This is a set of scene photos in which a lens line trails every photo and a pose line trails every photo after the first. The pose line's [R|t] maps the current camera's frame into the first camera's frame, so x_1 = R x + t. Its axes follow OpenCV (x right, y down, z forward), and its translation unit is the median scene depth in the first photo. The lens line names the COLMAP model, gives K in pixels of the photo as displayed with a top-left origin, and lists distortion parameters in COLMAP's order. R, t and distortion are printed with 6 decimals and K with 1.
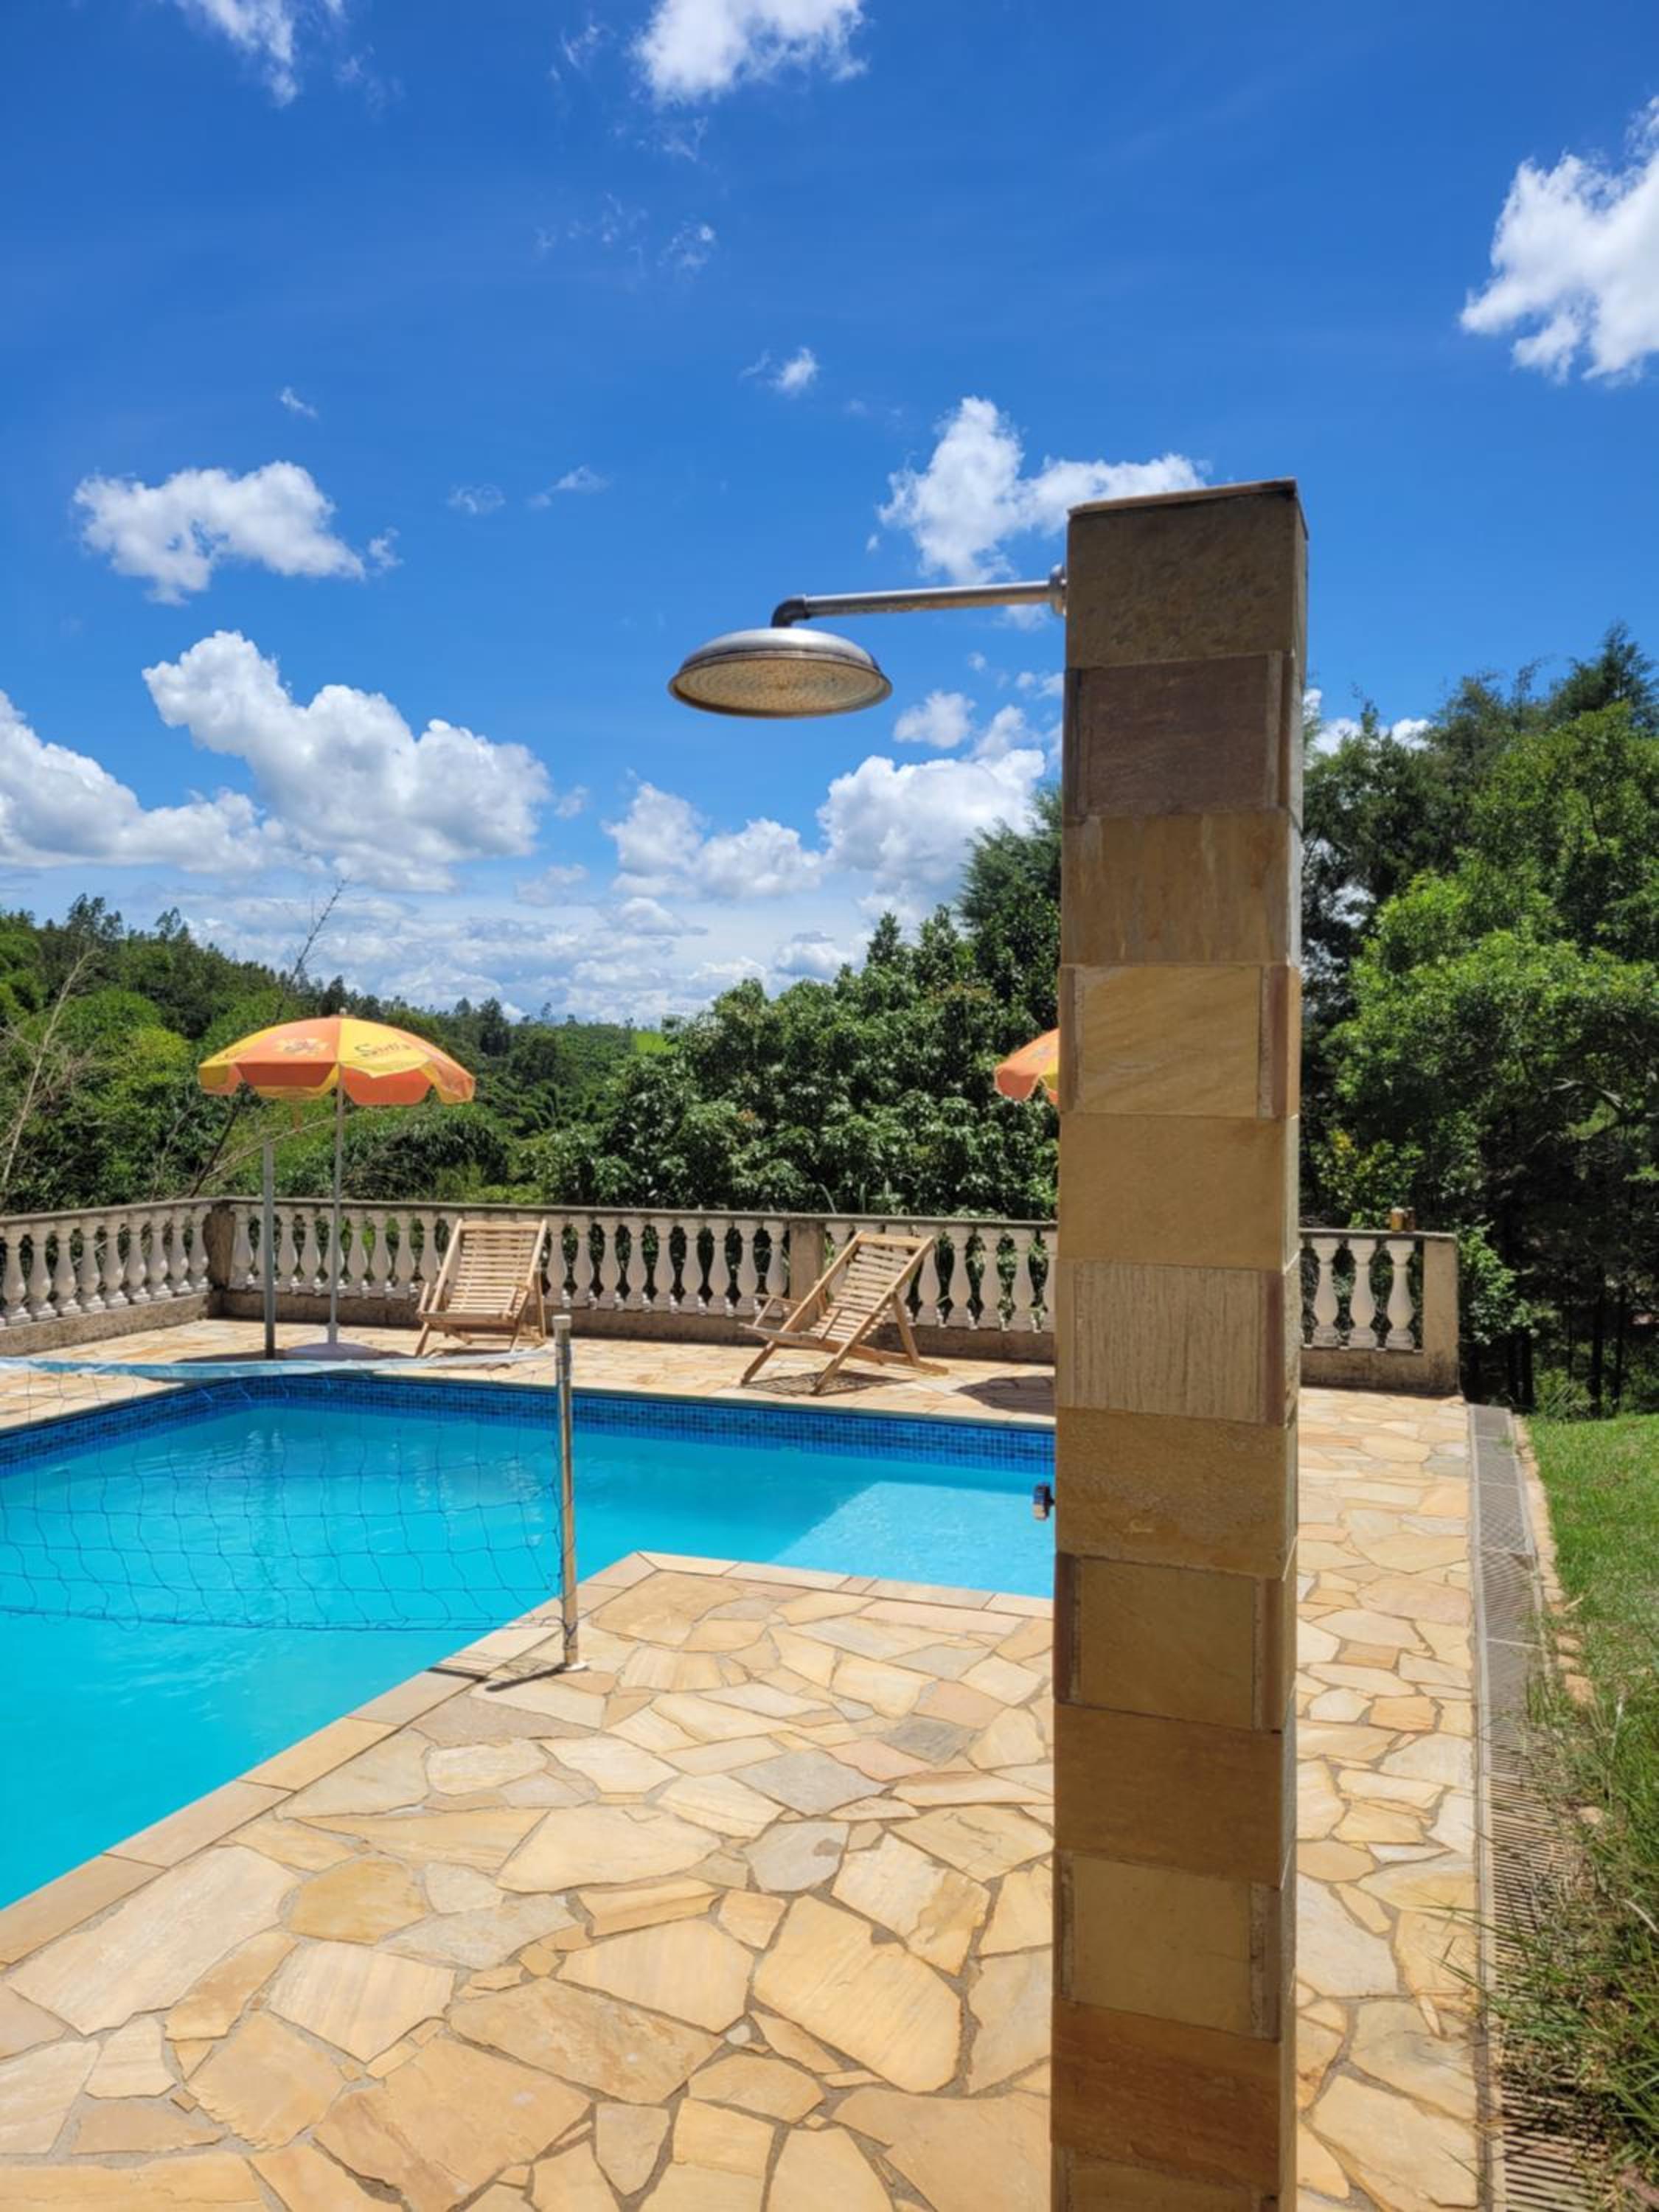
lens RADIAL K [[1667.7, 0, 829.5], [0, 1667.7, 1106.0], [0, 0, 1]] dist [0.002465, -0.001929]
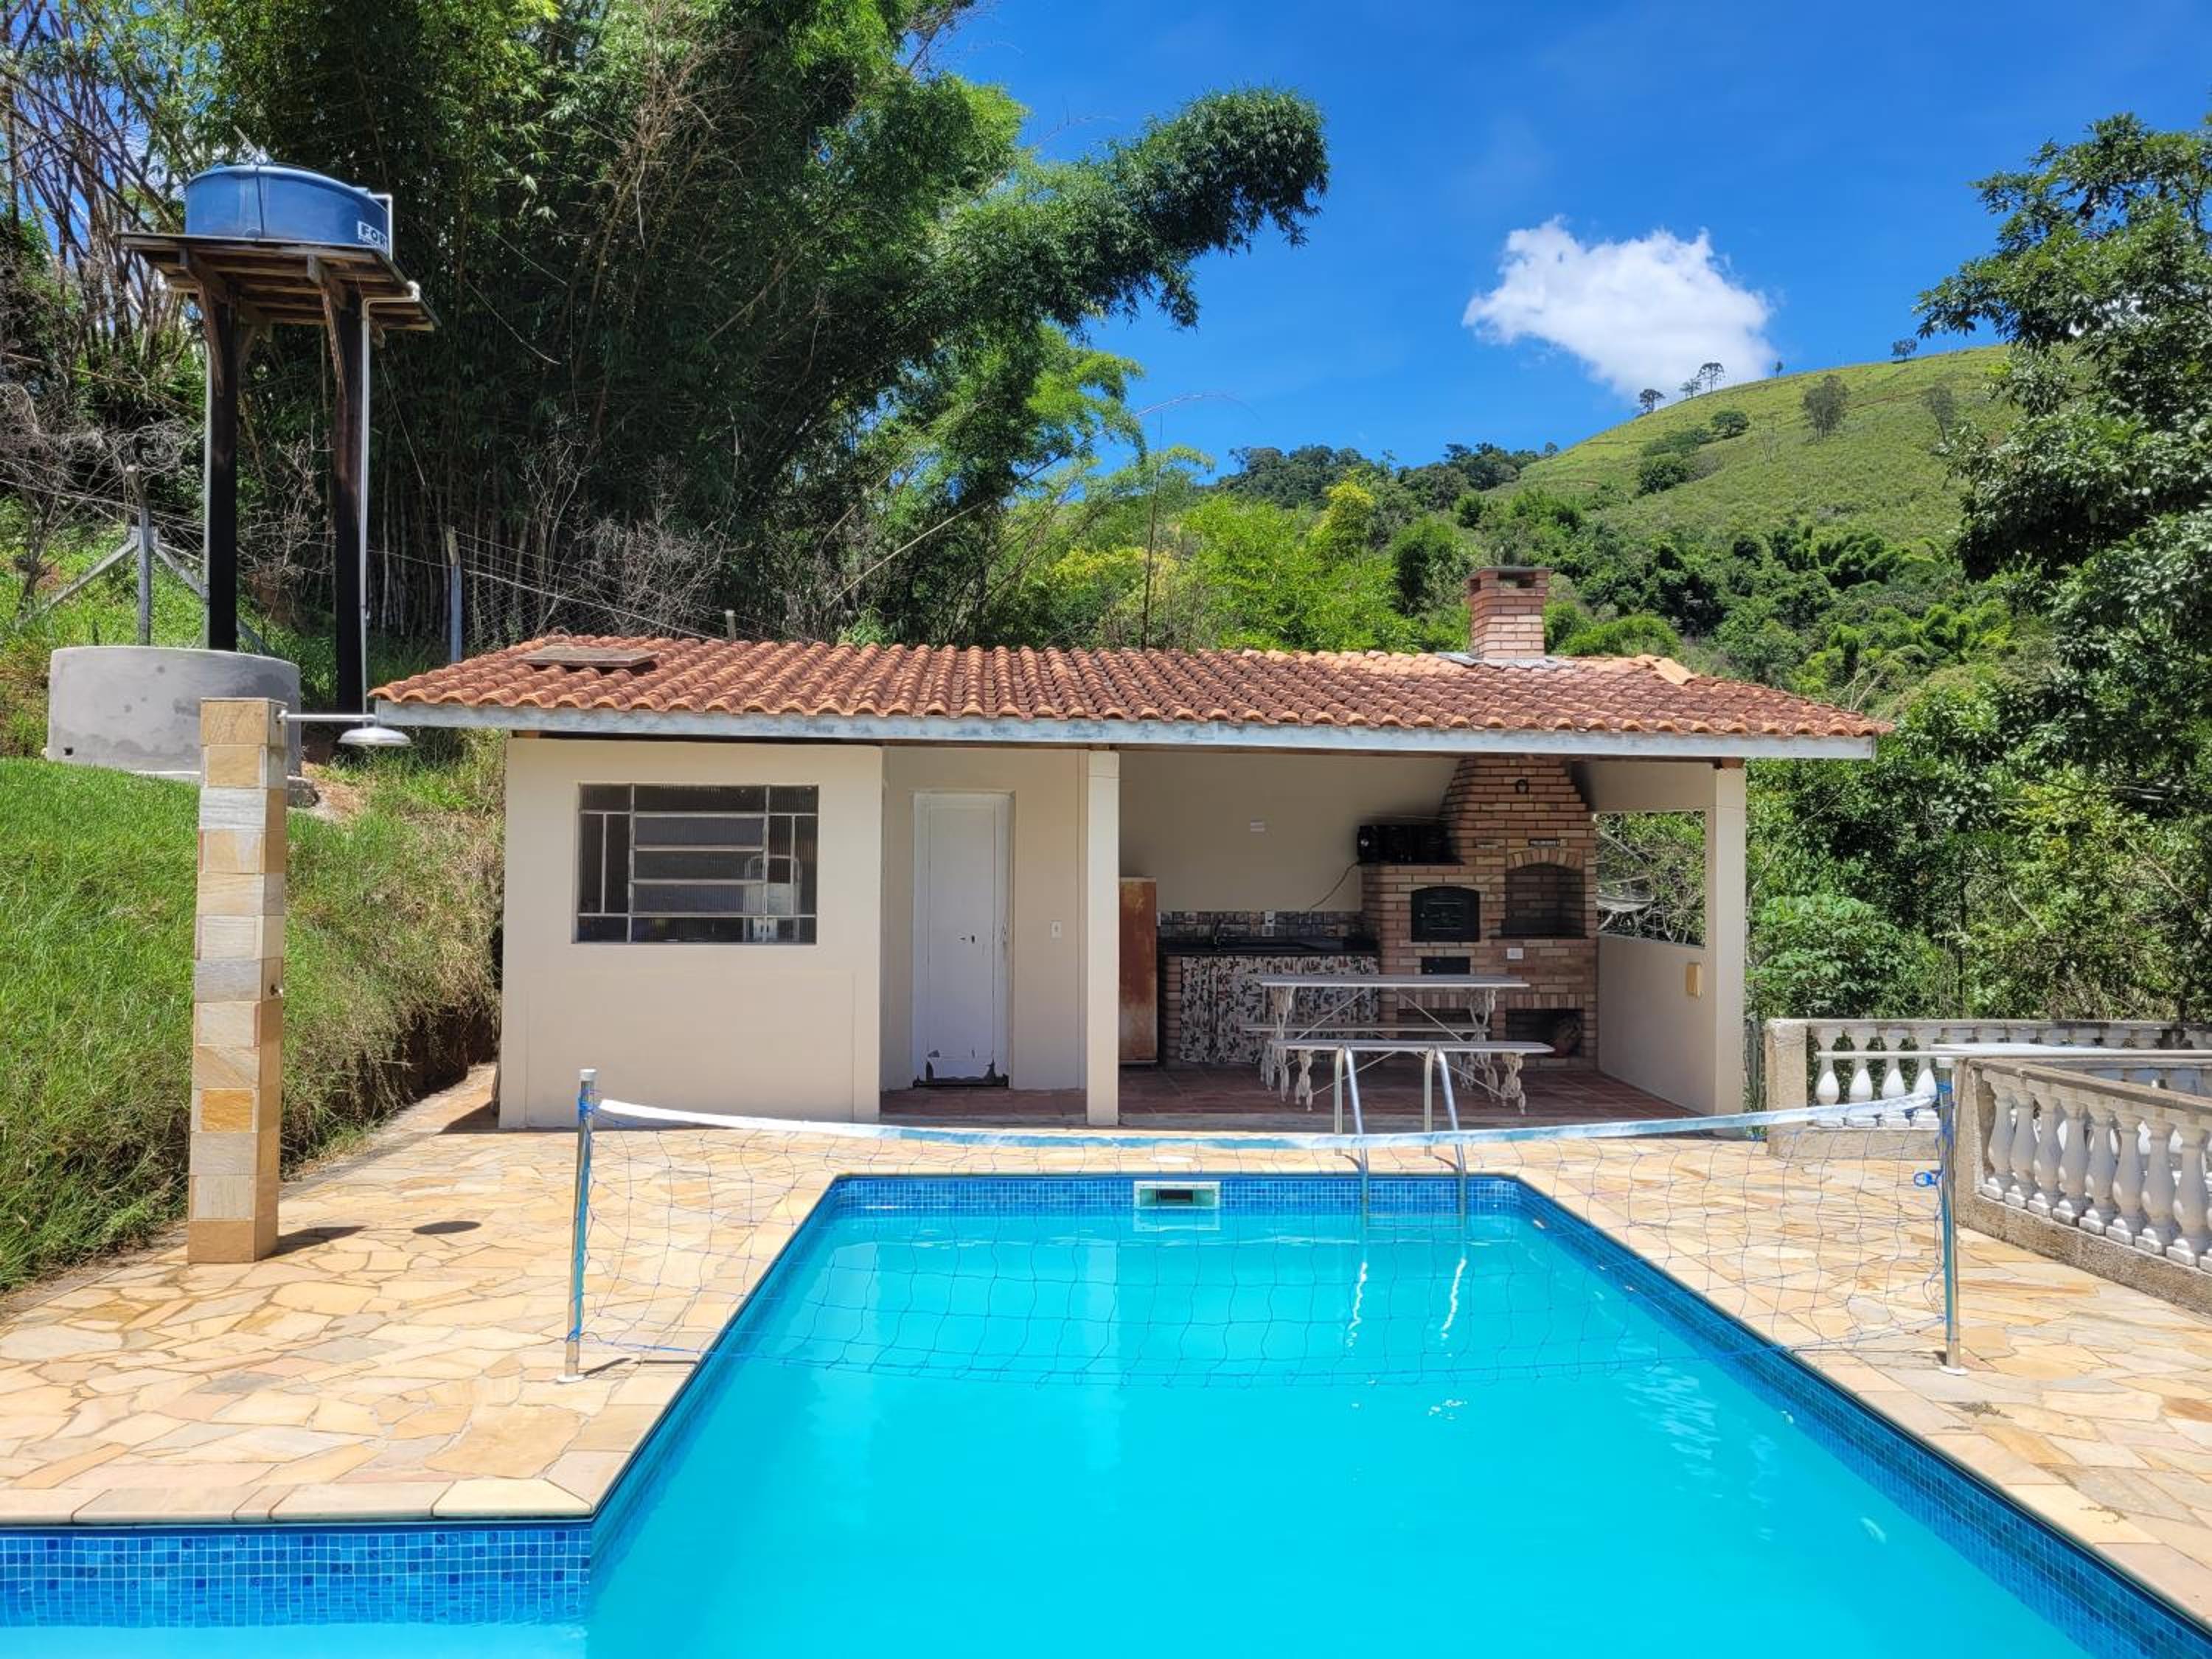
lens RADIAL K [[1667.7, 0, 1101.0], [0, 1667.7, 845.6], [0, 0, 1]] dist [0.002465, -0.001929]
pose [[-0.924643, -0.007682, -0.380757, -0.060955], [-0.010262, 0.999936, 0.004746, -0.039201], [0.380697, 0.008295, -0.924663, 2.455775]]
